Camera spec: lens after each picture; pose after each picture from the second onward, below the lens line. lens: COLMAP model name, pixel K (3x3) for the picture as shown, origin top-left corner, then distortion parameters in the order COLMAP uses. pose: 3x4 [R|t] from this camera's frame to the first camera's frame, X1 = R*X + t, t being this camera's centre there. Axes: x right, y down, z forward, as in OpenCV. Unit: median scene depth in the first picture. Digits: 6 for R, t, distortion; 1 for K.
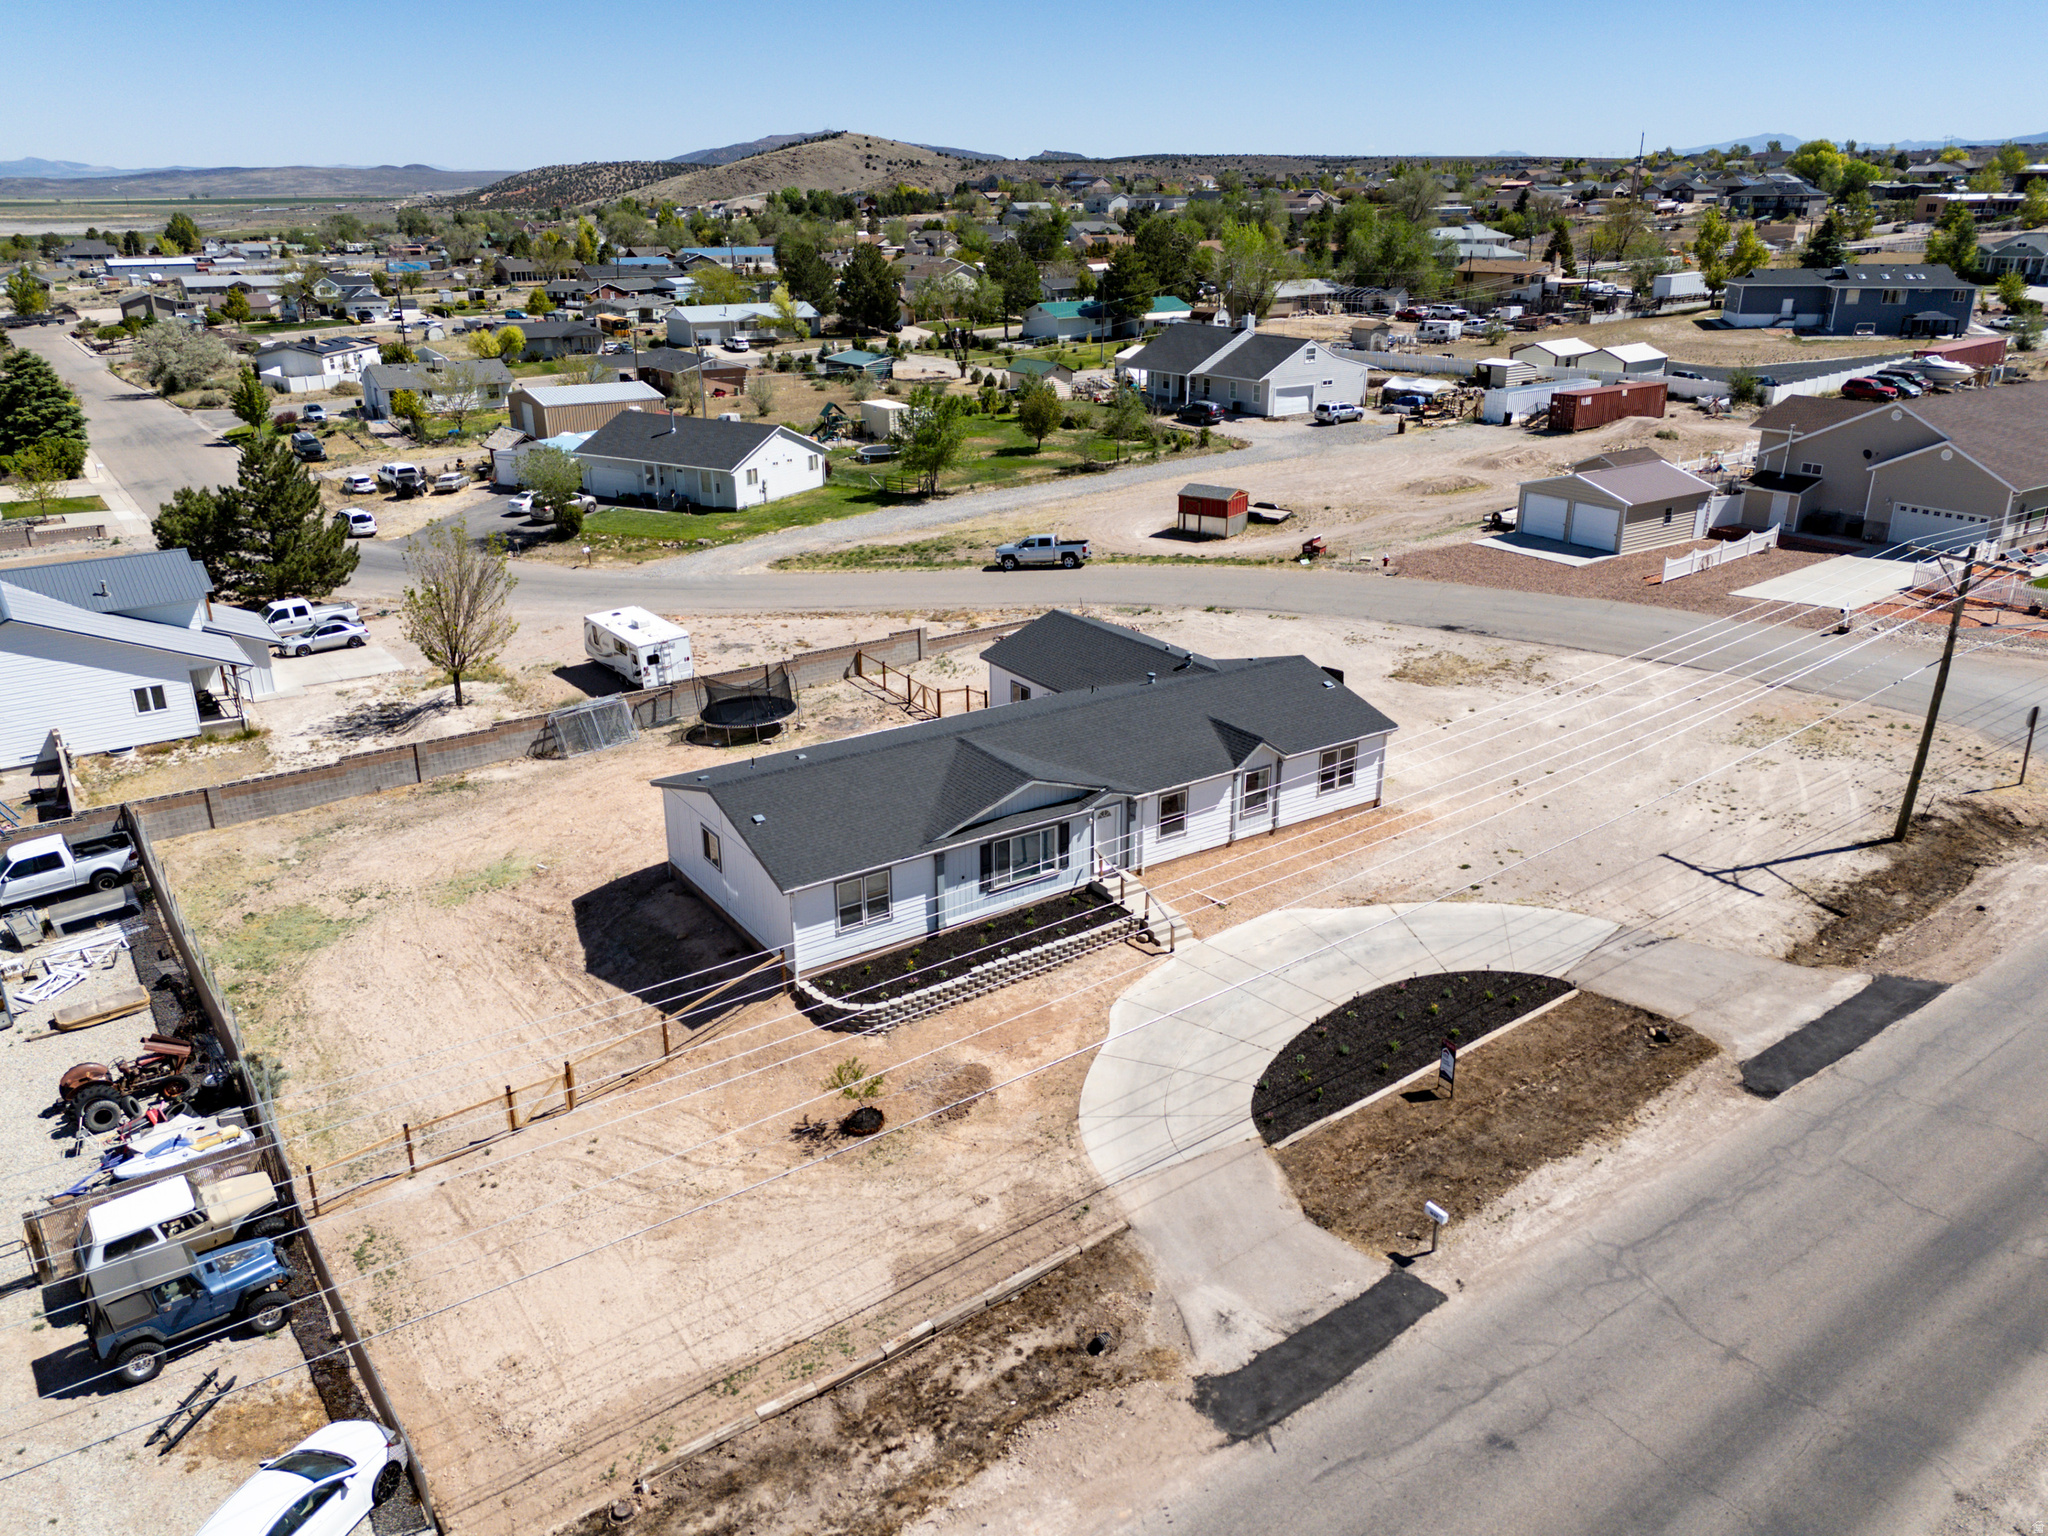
lens RADIAL K [[1499.8, 0, 1032.3], [0, 1499.8, 770.1], [0, 0, 1]] dist [0.081209, -0.076565]
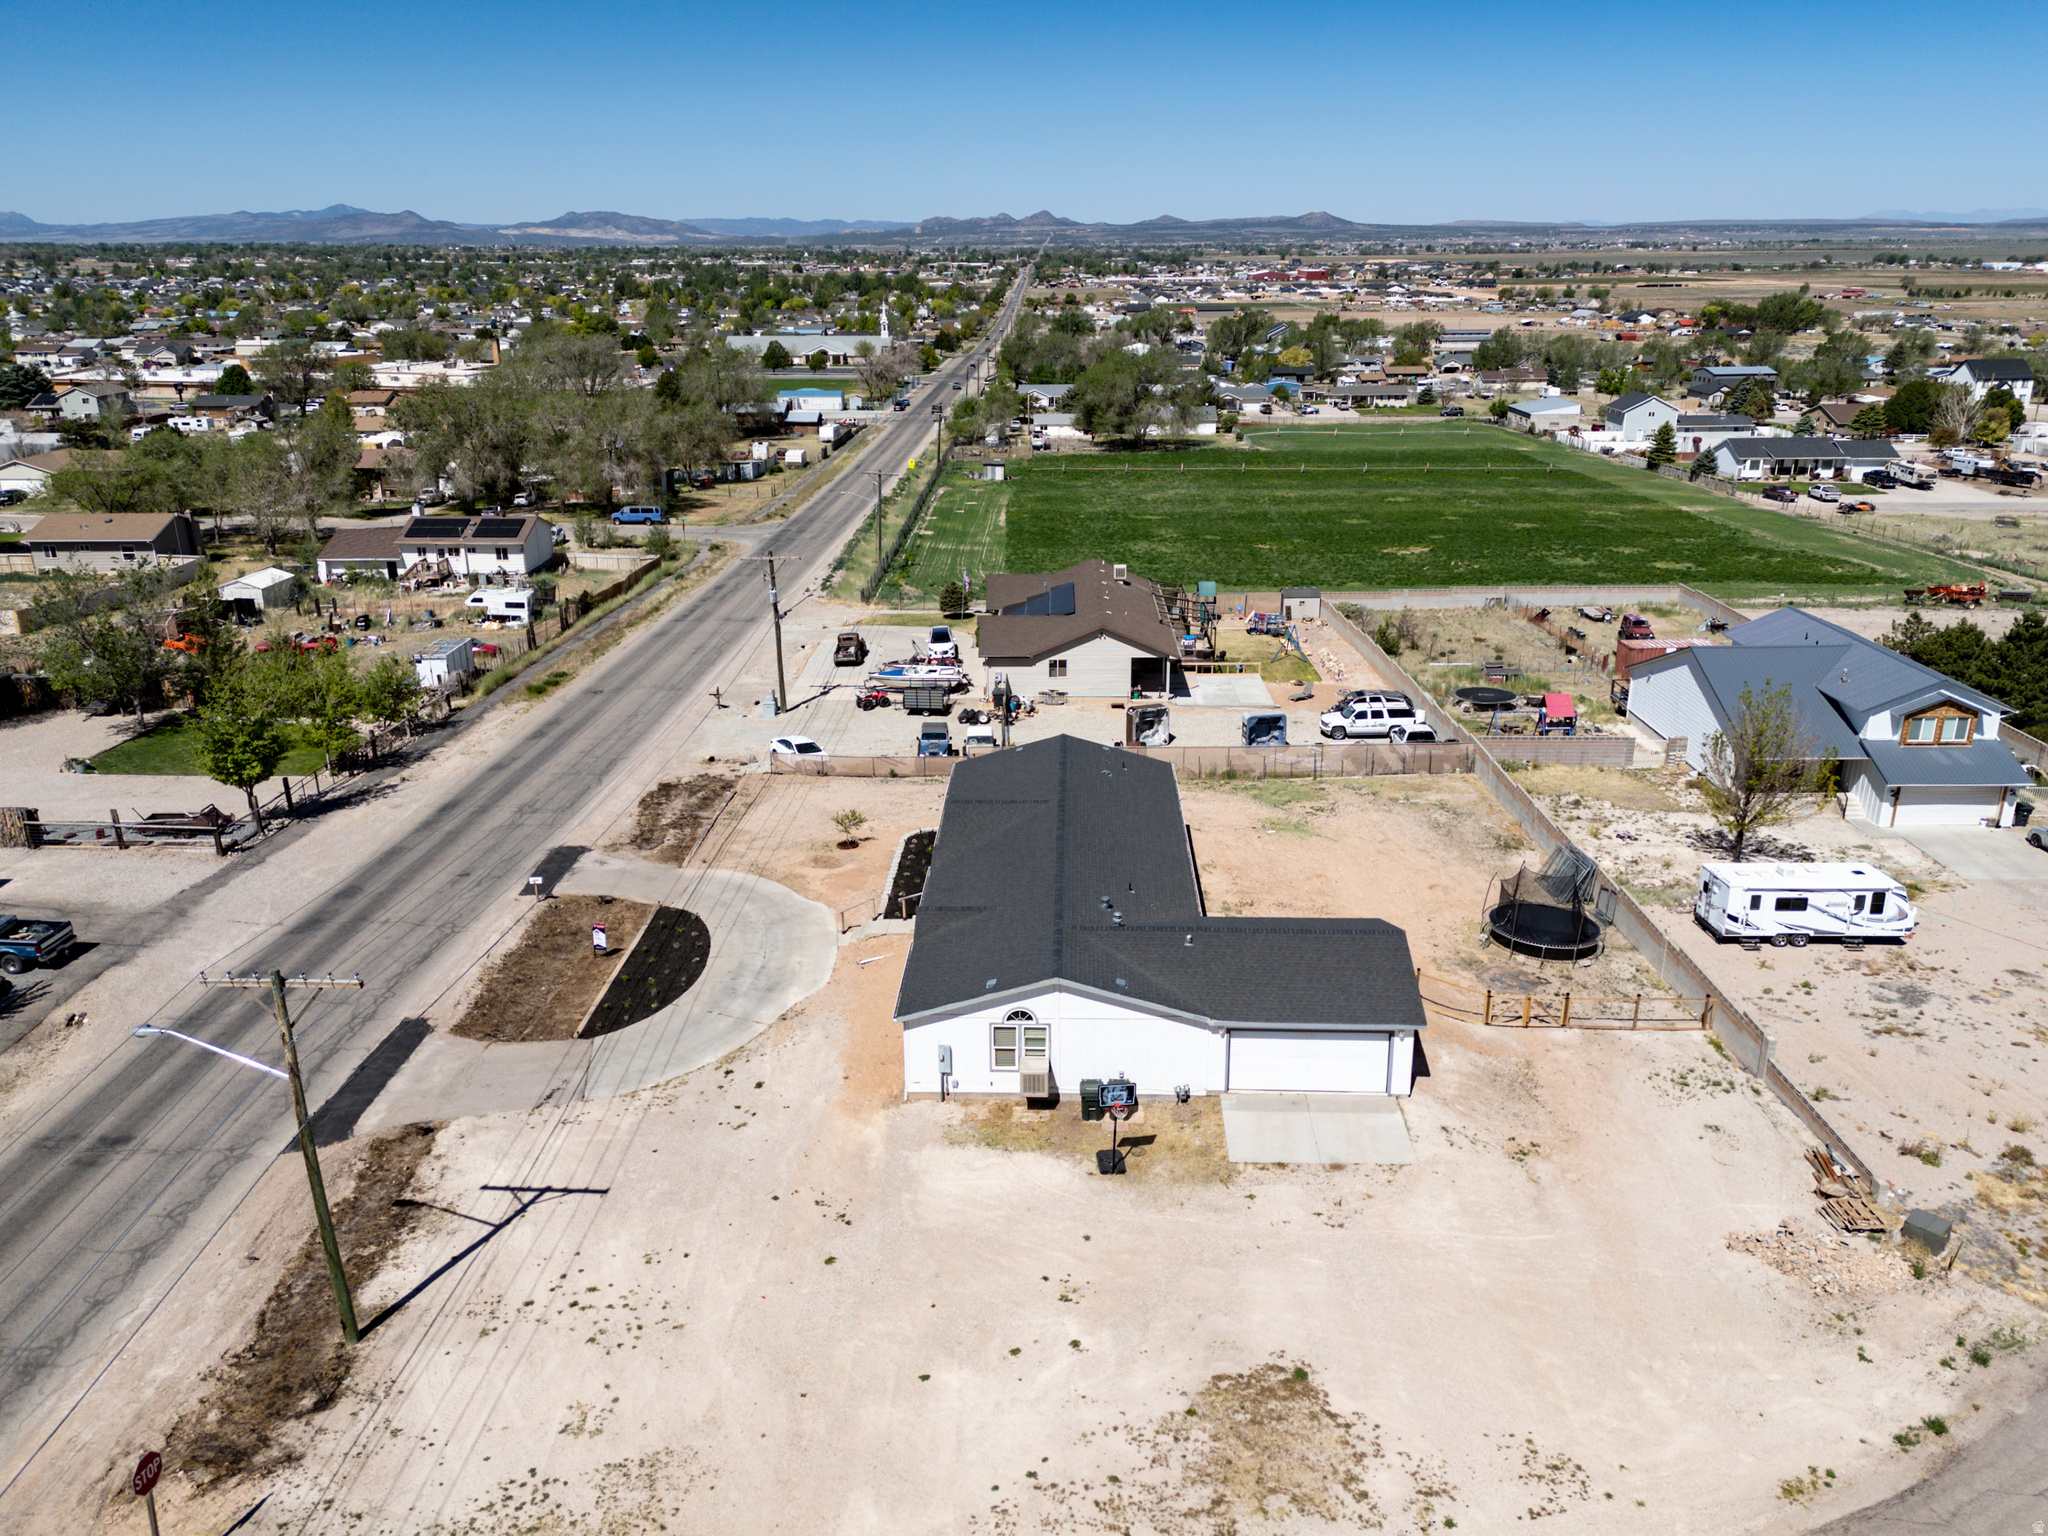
lens RADIAL K [[1499.8, 0, 1032.3], [0, 1499.8, 770.1], [0, 0, 1]] dist [0.081209, -0.076565]
pose [[-0.581832, 0.276486, -0.764871, 0.701710], [-0.284011, 0.812168, 0.509628, -0.519813], [0.762109, 0.513750, -0.394020, 1.136896]]
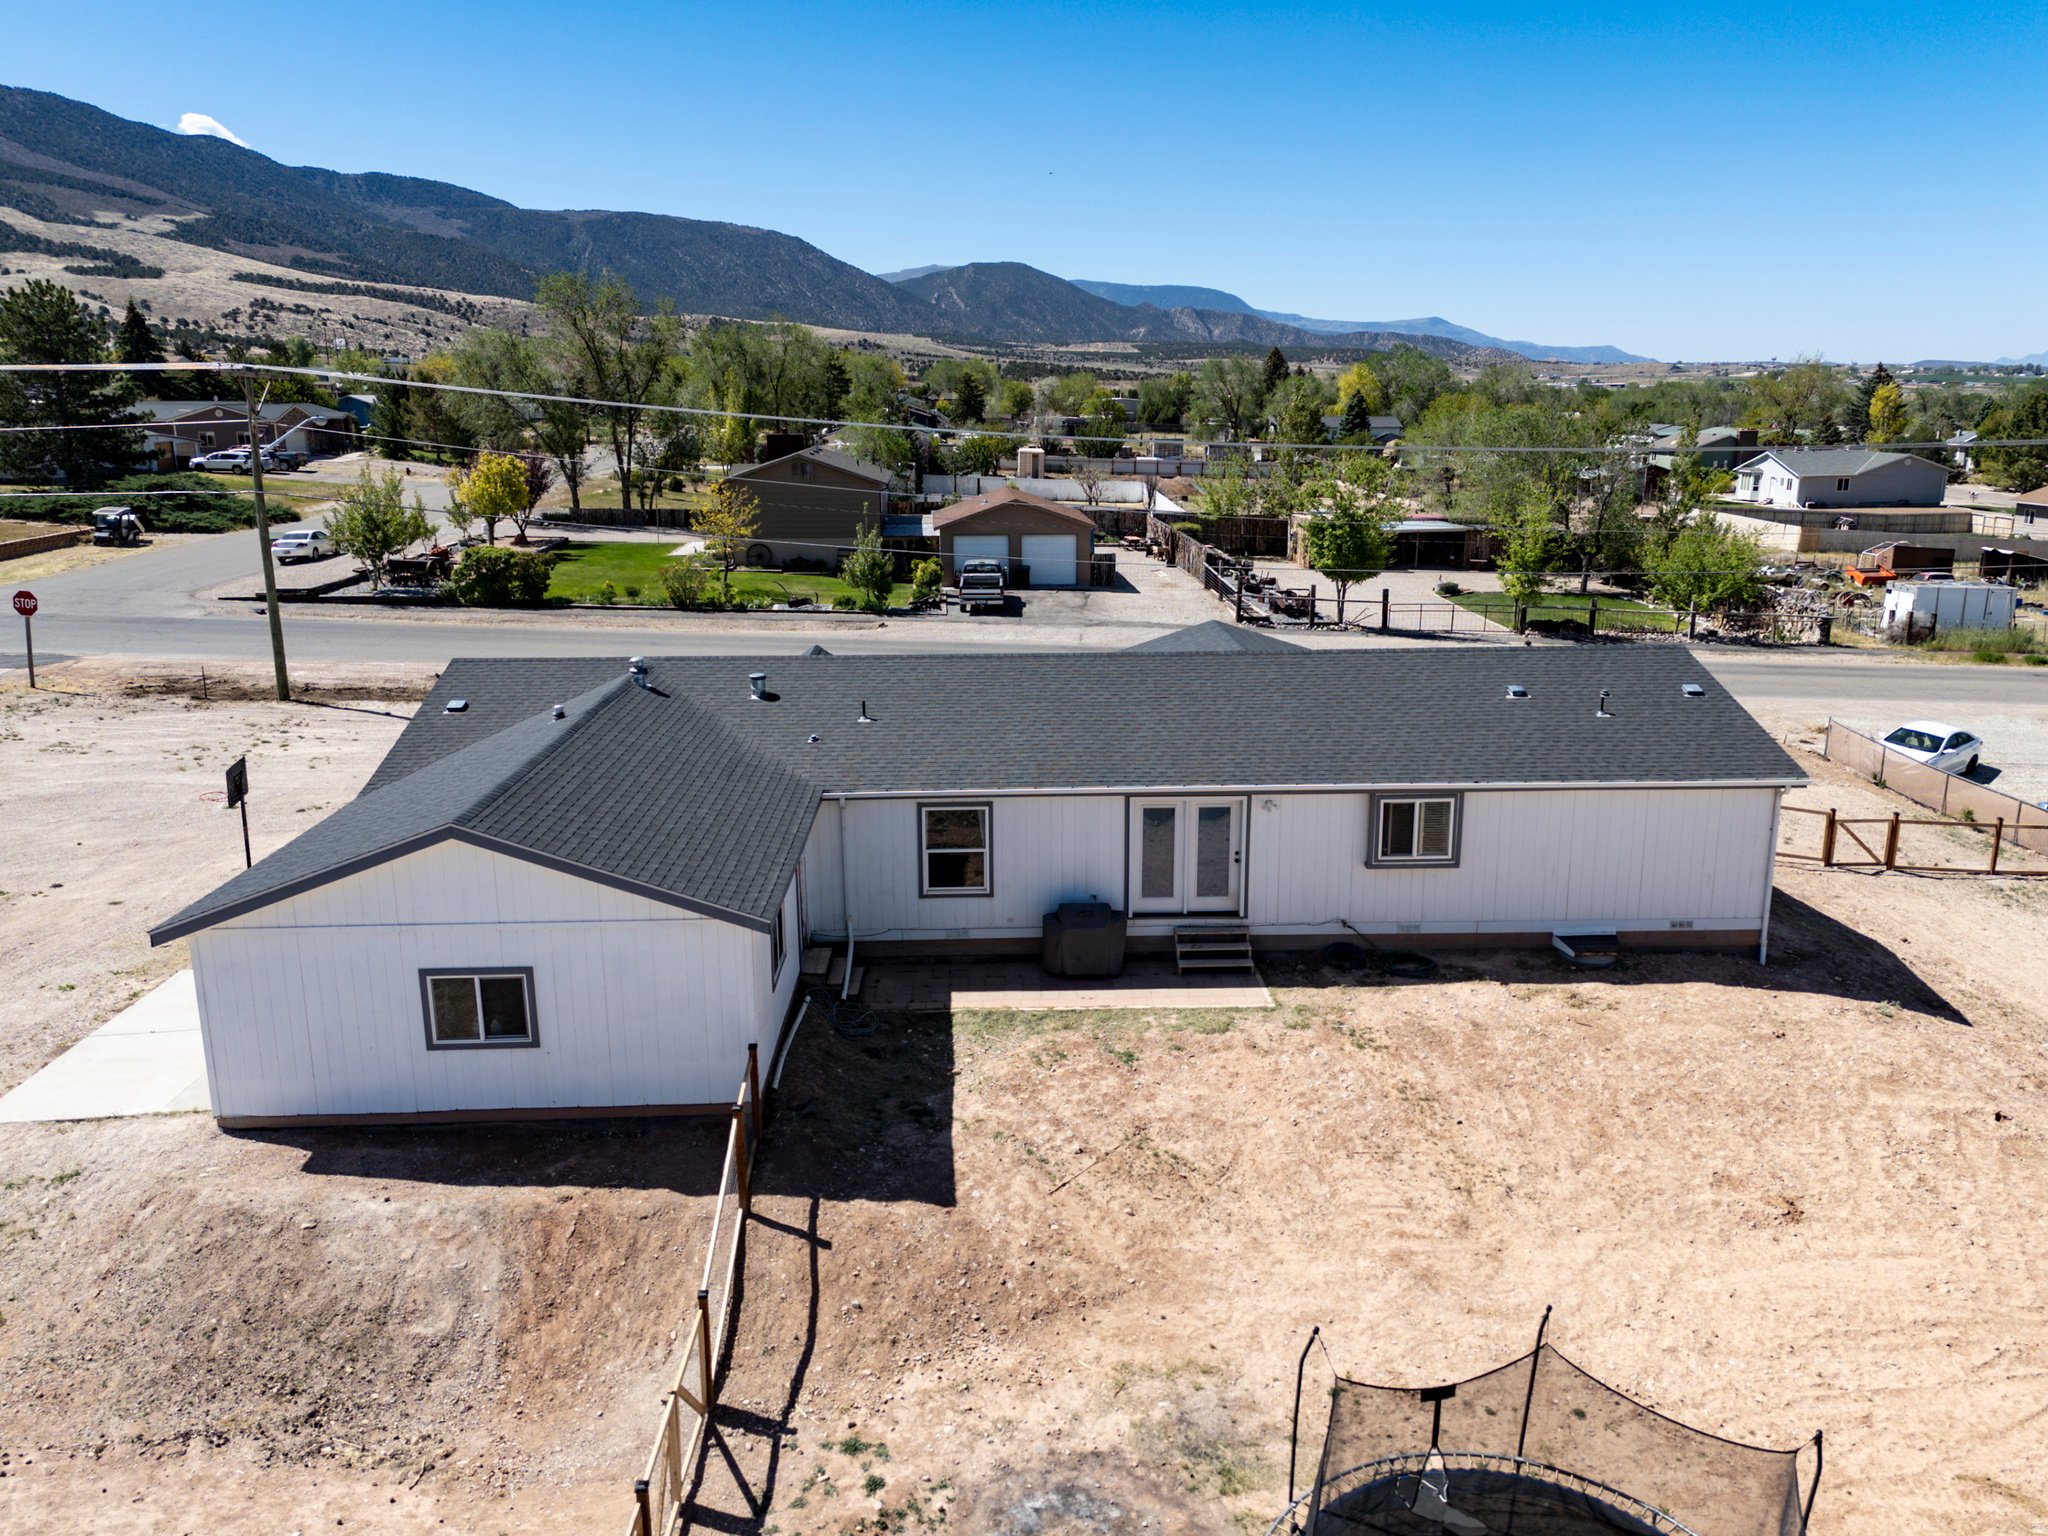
lens RADIAL K [[1499.8, 0, 1032.3], [0, 1499.8, 770.1], [0, 0, 1]] dist [0.081209, -0.076565]
pose [[-0.848332, -0.120071, 0.515670, -0.231104], [0.198608, 0.830663, 0.520148, -0.249024], [-0.490802, 0.543675, -0.680831, 1.158828]]
